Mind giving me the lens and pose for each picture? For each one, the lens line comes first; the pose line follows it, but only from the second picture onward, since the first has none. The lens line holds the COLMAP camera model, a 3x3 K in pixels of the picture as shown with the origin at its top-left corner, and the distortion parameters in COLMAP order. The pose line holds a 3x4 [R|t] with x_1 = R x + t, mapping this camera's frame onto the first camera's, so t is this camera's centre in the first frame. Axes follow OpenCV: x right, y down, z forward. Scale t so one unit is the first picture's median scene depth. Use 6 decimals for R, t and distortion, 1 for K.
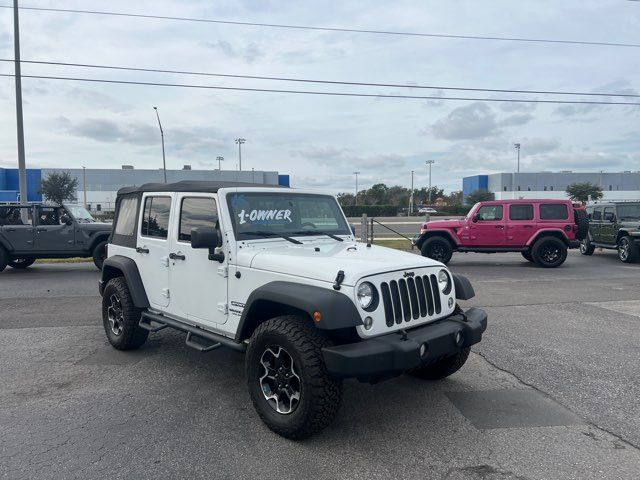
lens RADIAL K [[481.3, 0, 322.4], [0, 481.3, 235.2], [0, 0, 1]] dist [0.067426, -0.093324]
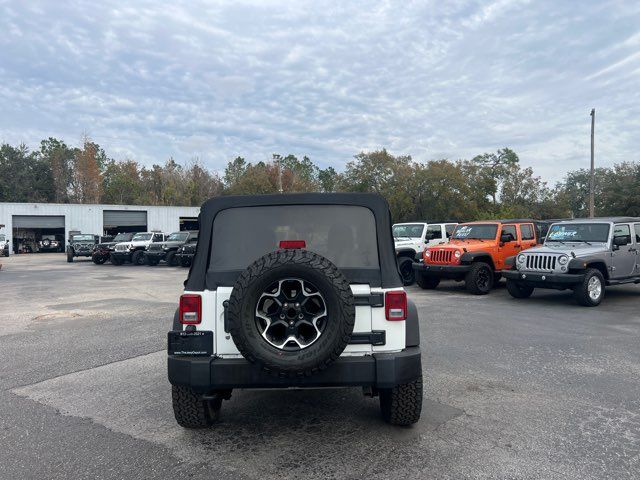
lens RADIAL K [[472.5, 0, 320.0], [0, 472.5, 240.0], [0, 0, 1]] dist [0.060685, -0.082699]
pose [[-0.720592, 0.009261, 0.693297, -1.068883], [0.050642, 0.997943, 0.039306, -0.092545], [-0.691507, 0.063434, -0.719579, 2.065774]]
